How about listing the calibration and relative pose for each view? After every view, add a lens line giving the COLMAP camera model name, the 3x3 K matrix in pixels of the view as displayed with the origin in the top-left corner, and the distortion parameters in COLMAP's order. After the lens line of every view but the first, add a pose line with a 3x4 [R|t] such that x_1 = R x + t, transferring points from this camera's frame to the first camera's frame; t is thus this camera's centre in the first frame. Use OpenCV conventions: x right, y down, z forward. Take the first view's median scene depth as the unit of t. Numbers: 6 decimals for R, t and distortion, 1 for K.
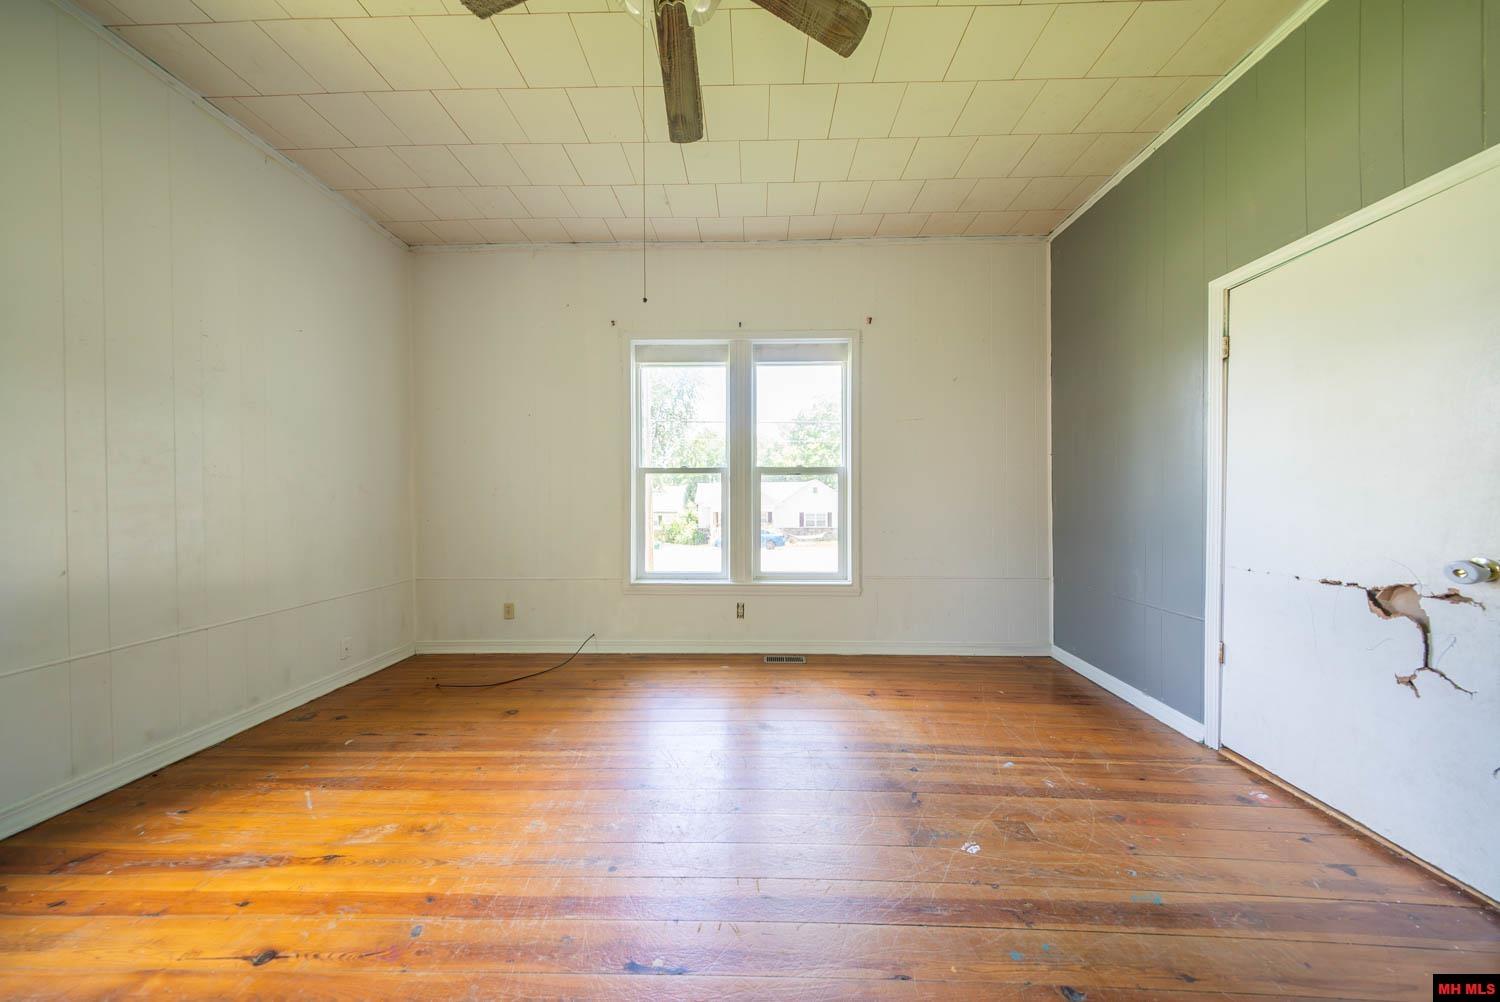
lens RADIAL K [[441.5, 0, 745.6], [0, 441.5, 500.1], [0, 0, 1]] dist [0.004738, -0.000692]
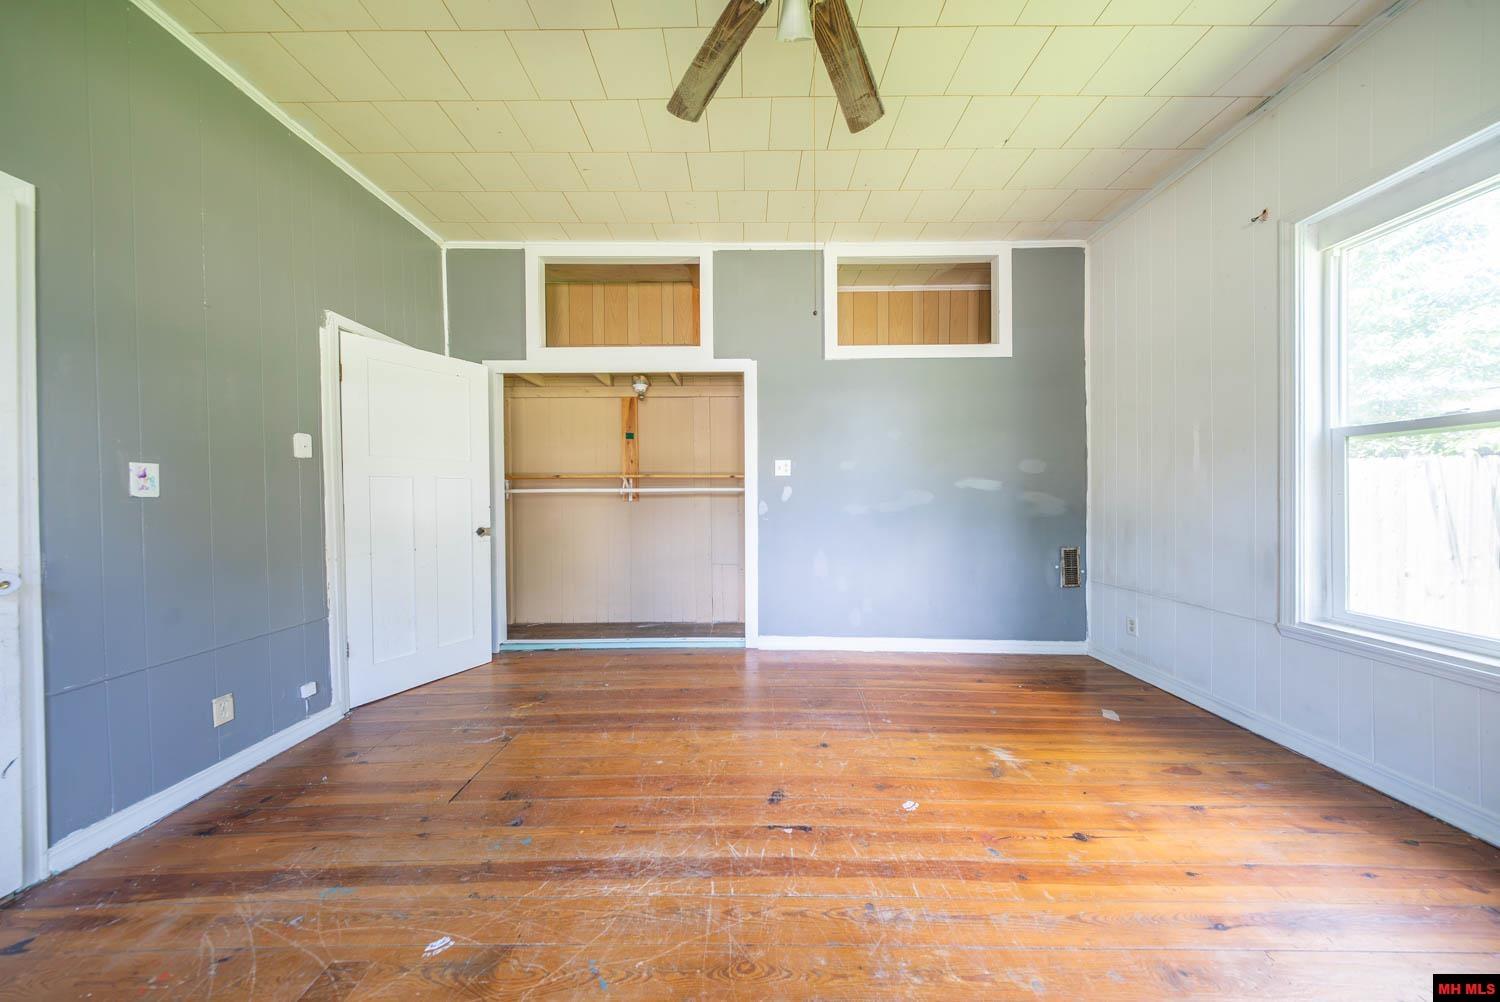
lens RADIAL K [[441.5, 0, 749.1], [0, 441.5, 501.8], [0, 0, 1]] dist [0.004738, -0.000692]
pose [[-0.999193, 0.009861, -0.038936, -0.016385], [0.009267, 0.999838, 0.015419, -0.014632], [0.039082, 0.015045, -0.999123, 1.373794]]
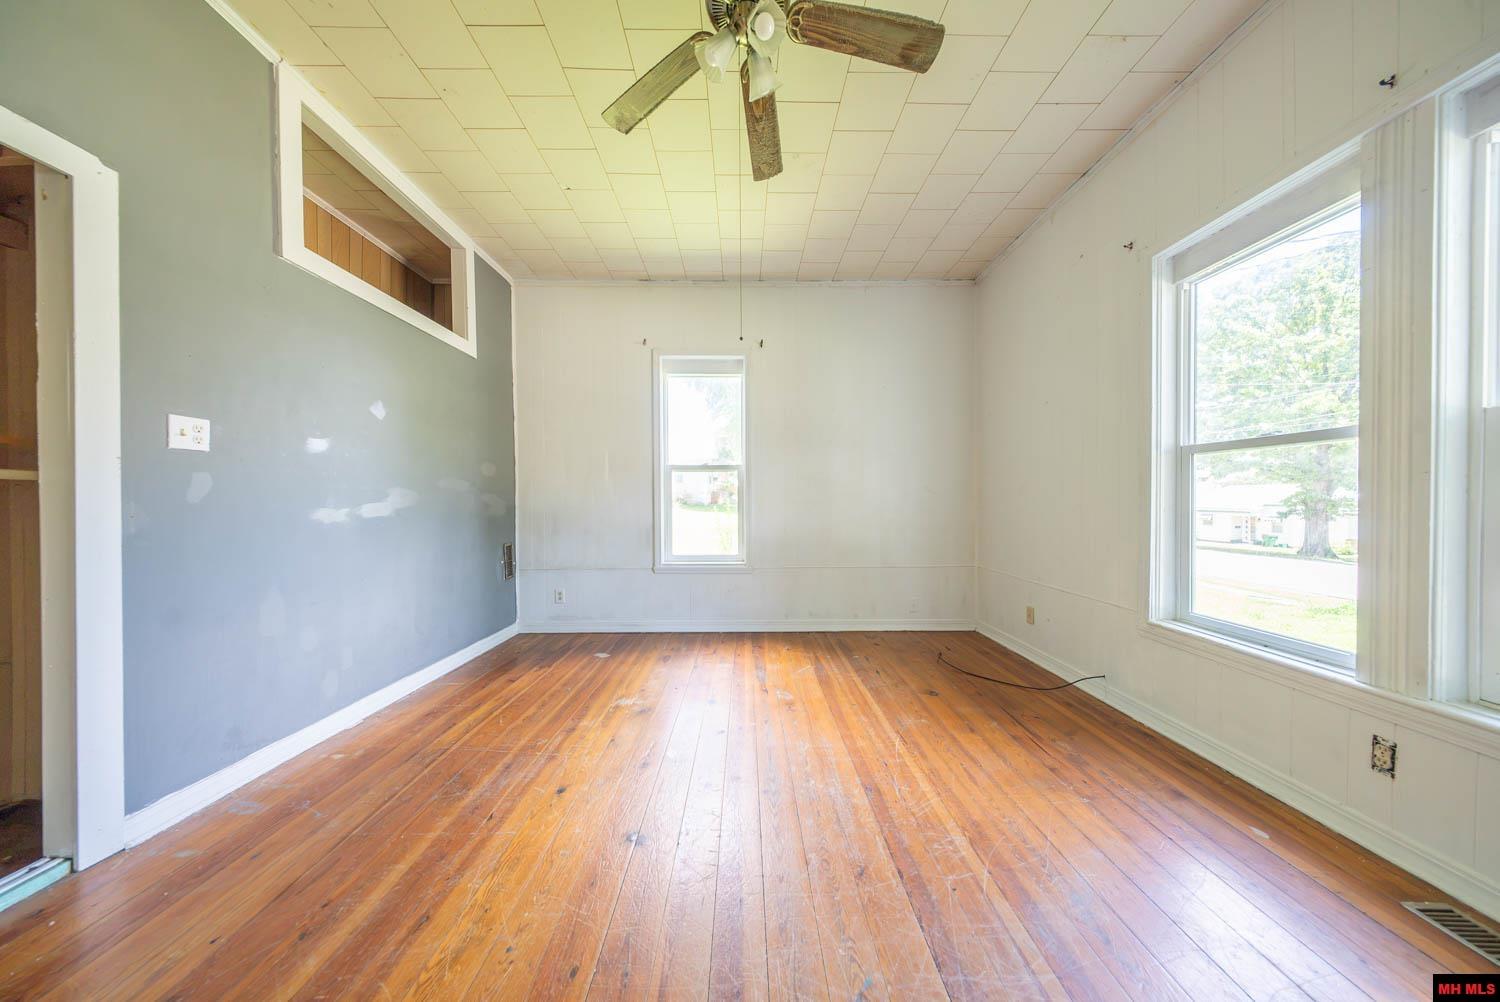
lens RADIAL K [[441.5, 0, 750.6], [0, 441.5, 497.9], [0, 0, 1]] dist [0.004738, -0.000692]
pose [[0.049369, 0.000562, -0.998780, 0.686374], [-0.000379, 1.000000, 0.000544, 0.001012], [0.998781, 0.000352, 0.049369, 0.649150]]
